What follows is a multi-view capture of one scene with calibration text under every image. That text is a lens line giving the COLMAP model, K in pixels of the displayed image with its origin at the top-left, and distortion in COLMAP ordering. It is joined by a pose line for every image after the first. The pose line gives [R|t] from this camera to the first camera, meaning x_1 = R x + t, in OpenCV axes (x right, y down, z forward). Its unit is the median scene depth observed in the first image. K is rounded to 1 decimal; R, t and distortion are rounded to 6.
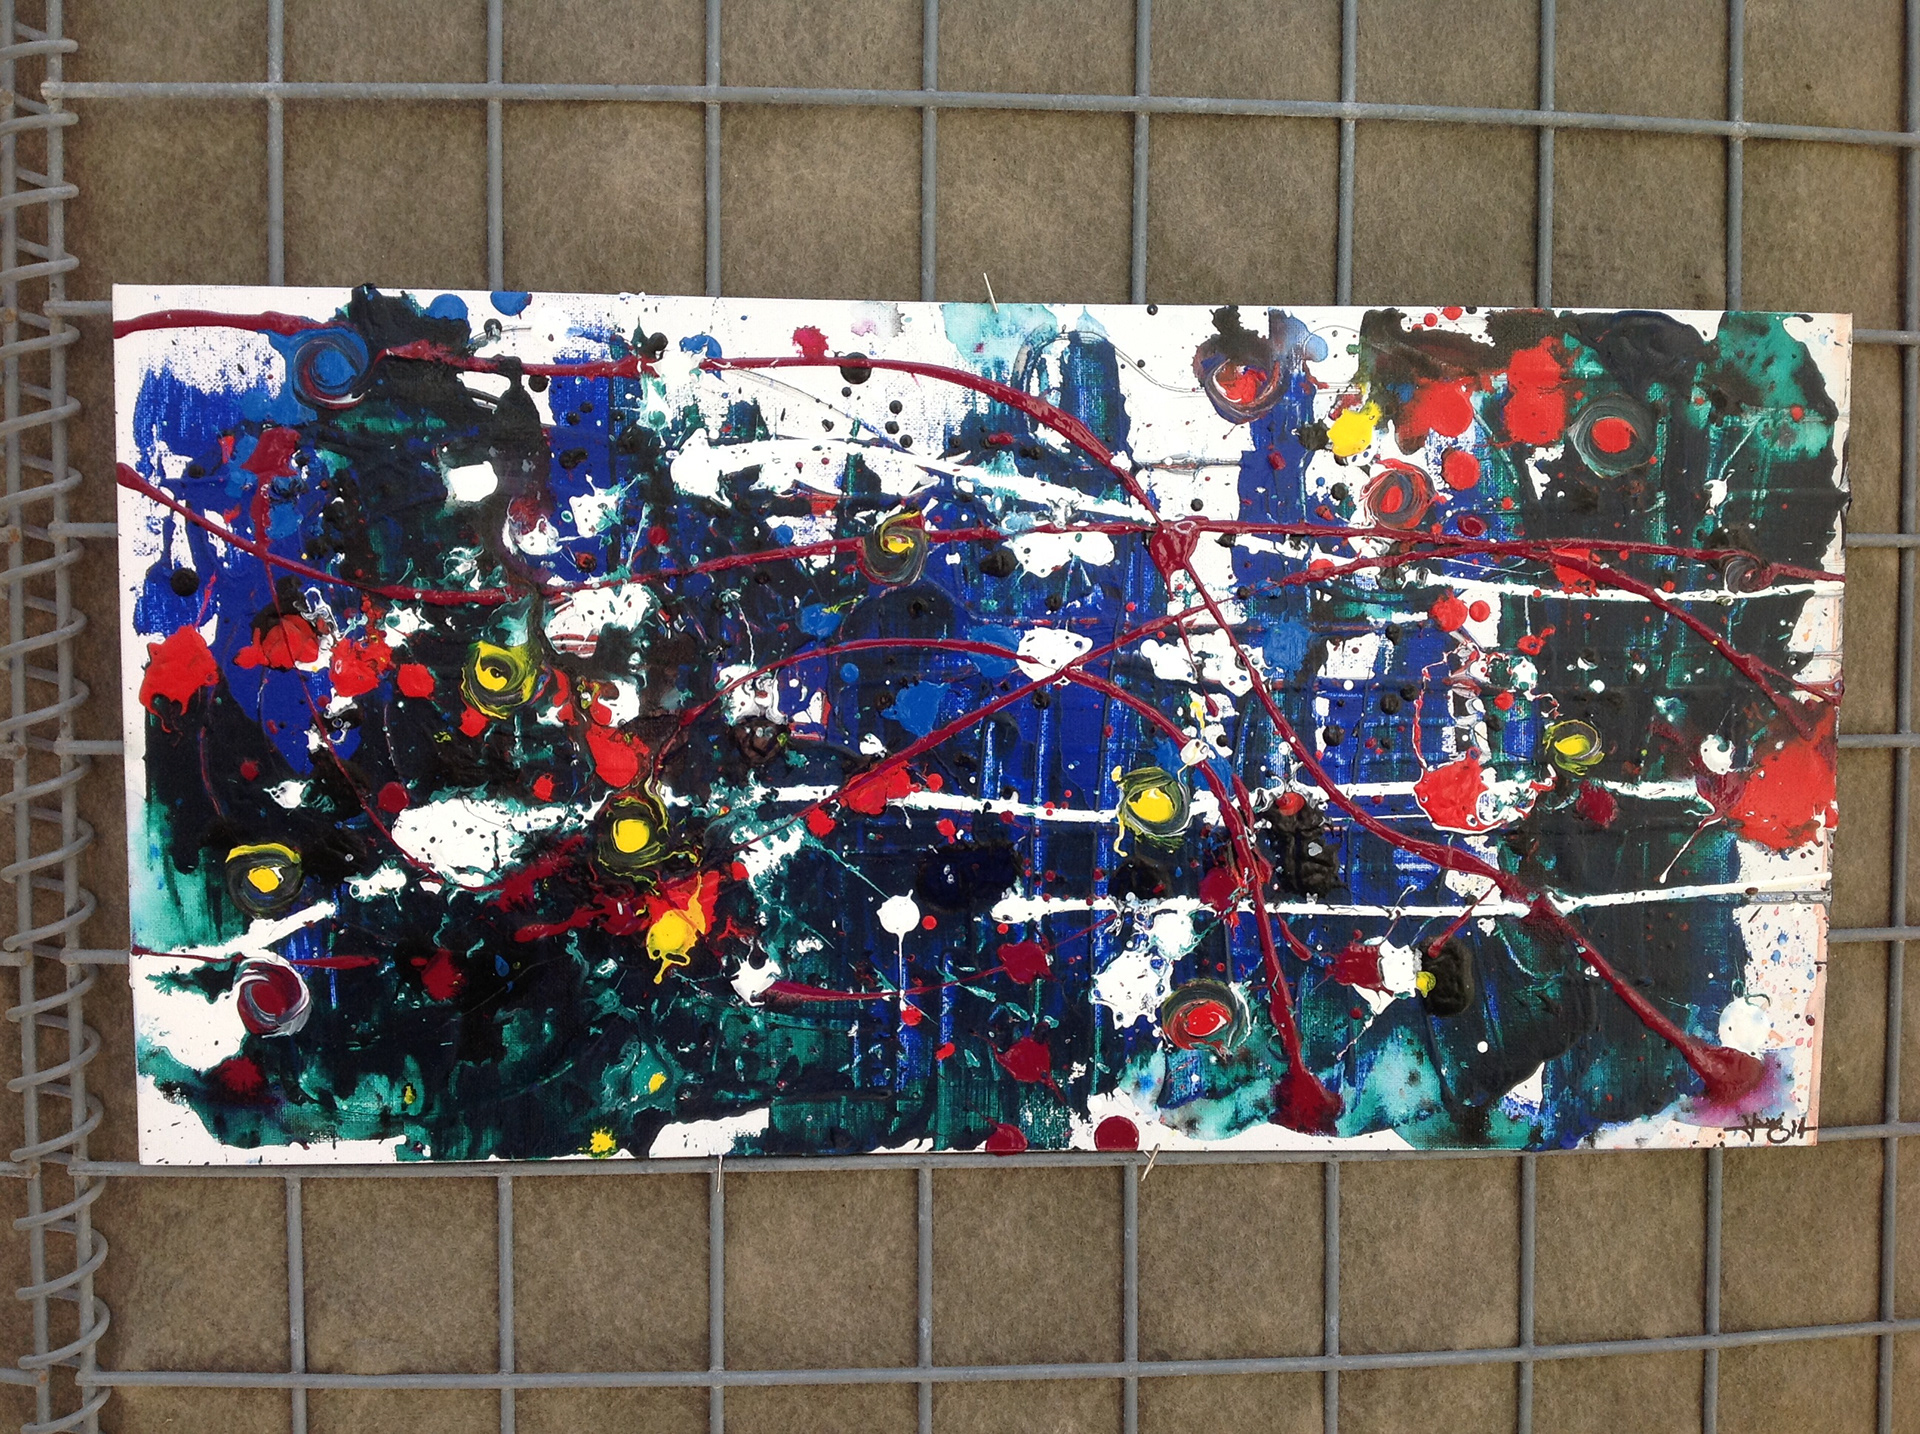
lens RADIAL K [[2009.6, 0, 916.2], [0, 2009.6, 727.0], [0, 0, 1]] dist [0.116378, -0.365887]
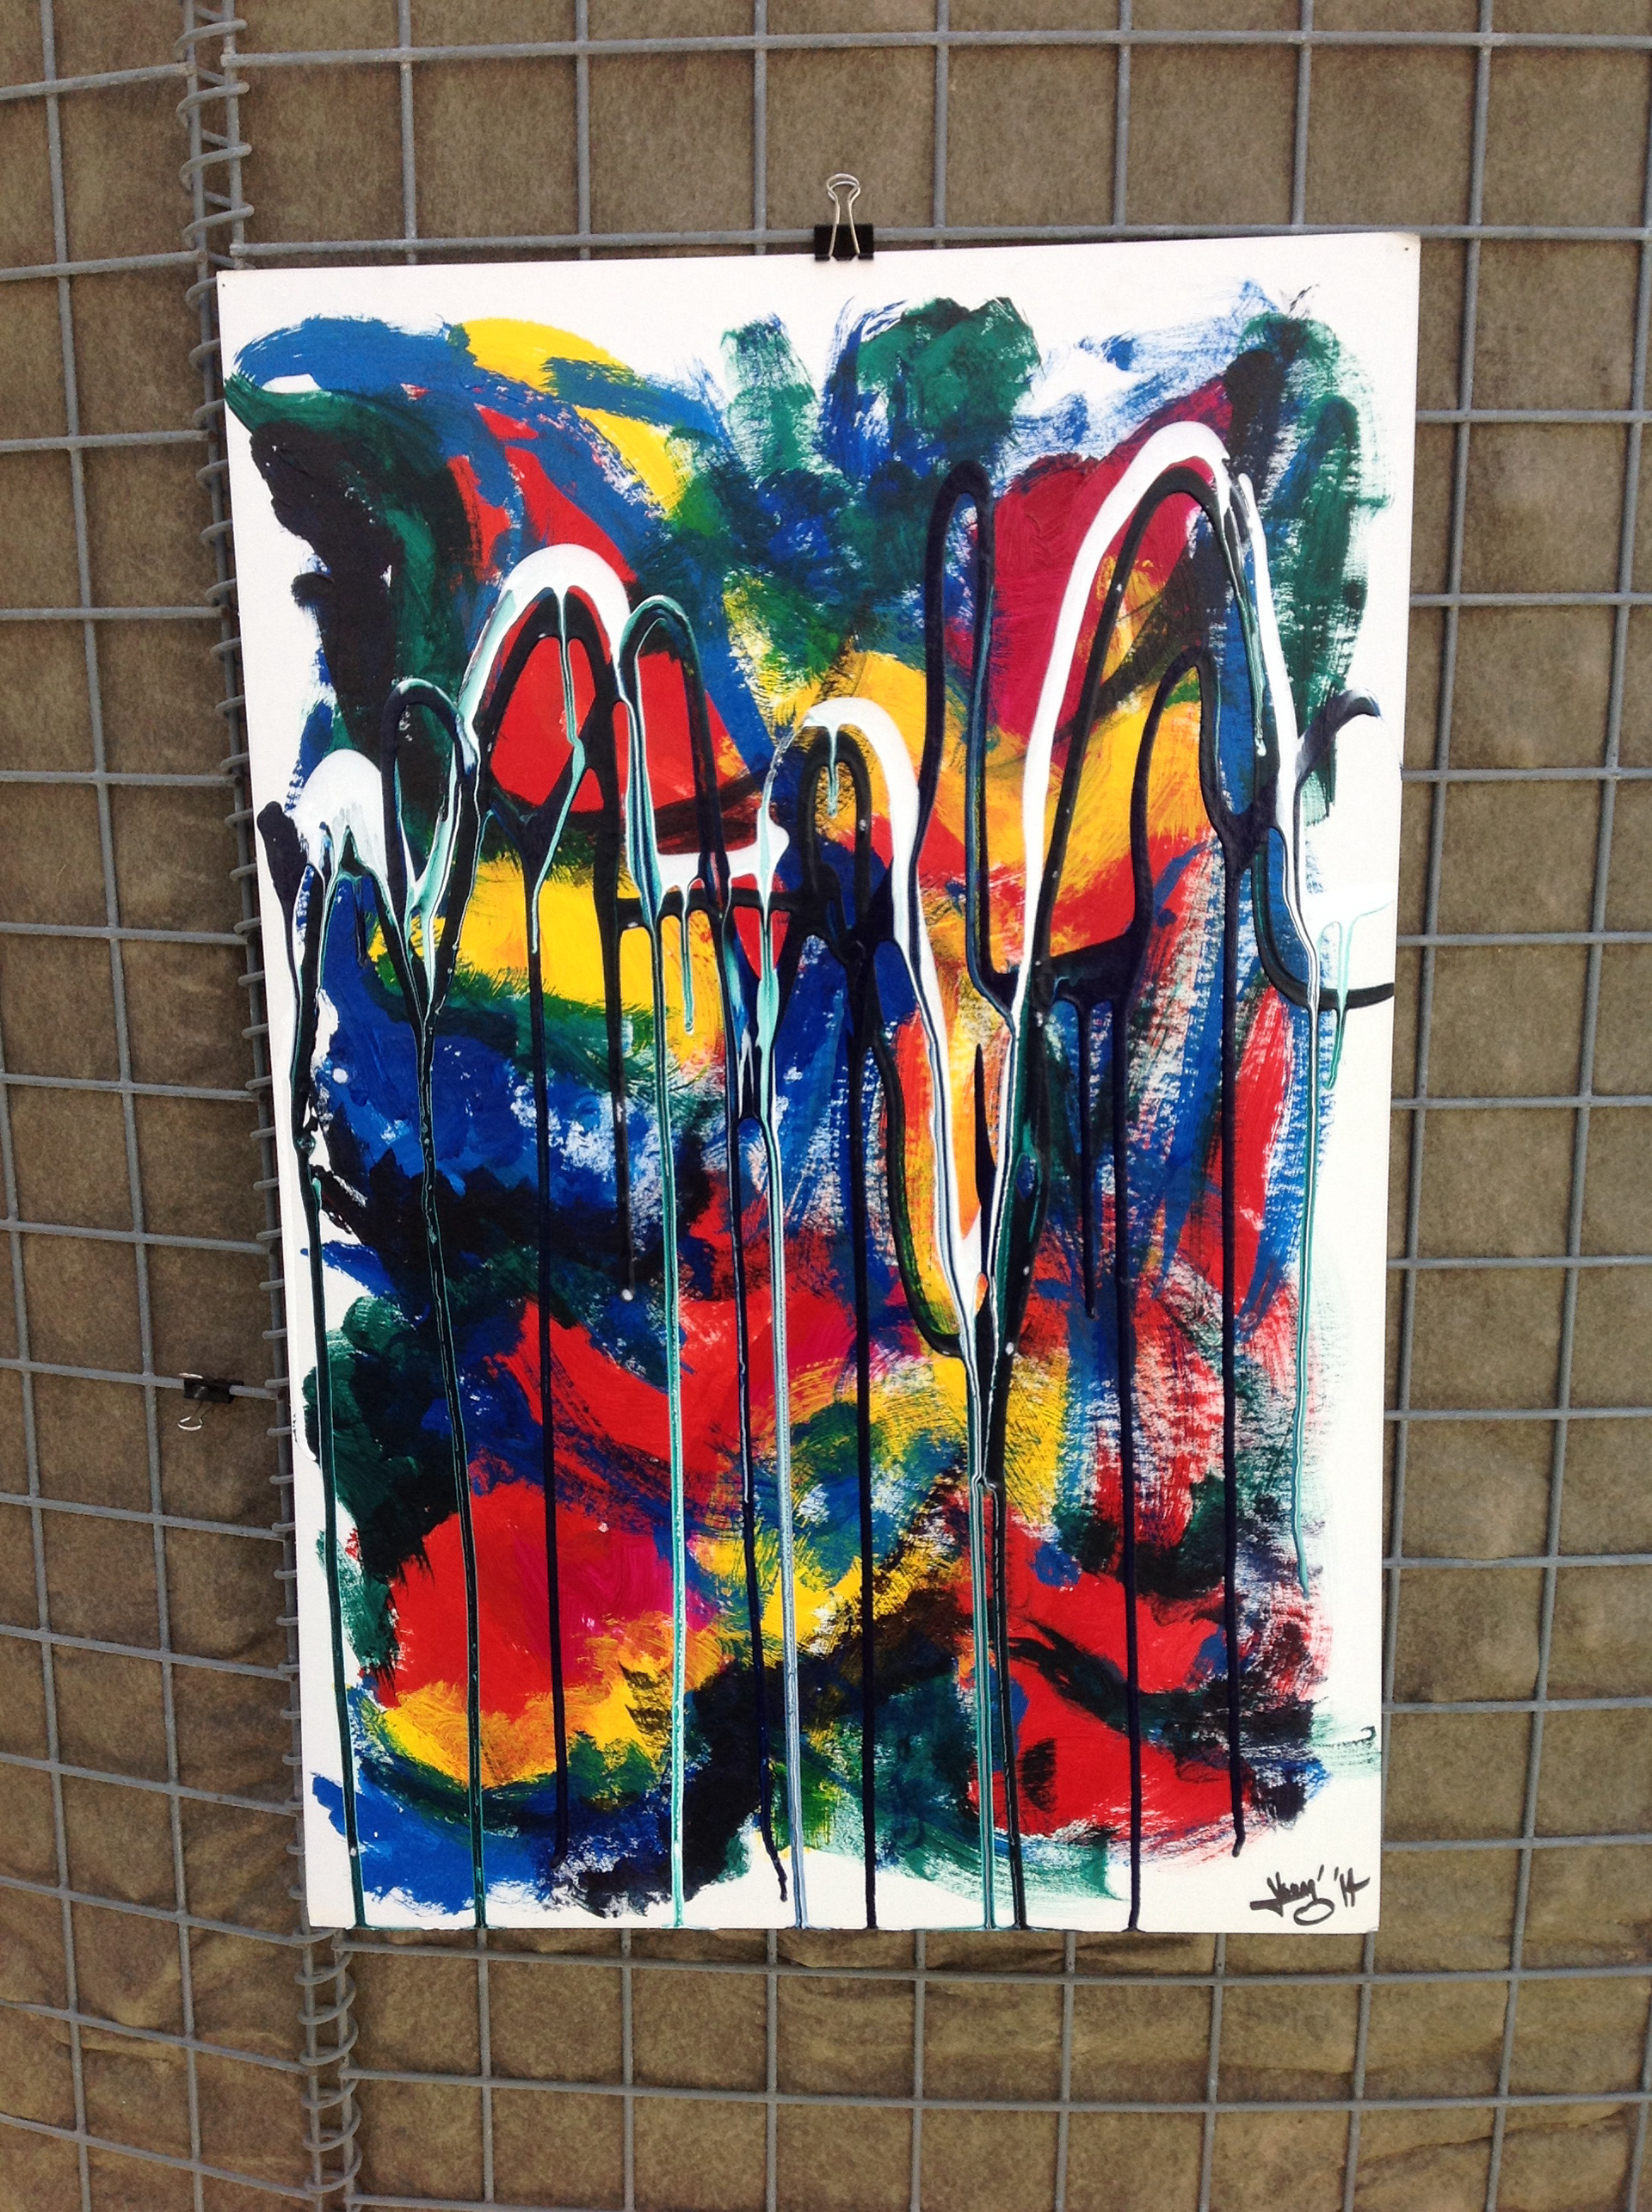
lens RADIAL K [[2409.2, 0, 774.2], [0, 2409.2, 1241.4], [0, 0, 1]] dist [-0.046258, -0.036463]
pose [[0.991572, 0.024466, -0.127226, 0.101693], [0.005022, 0.974011, 0.226447, -0.046649], [0.129460, -0.225178, 0.965679, -0.501152]]
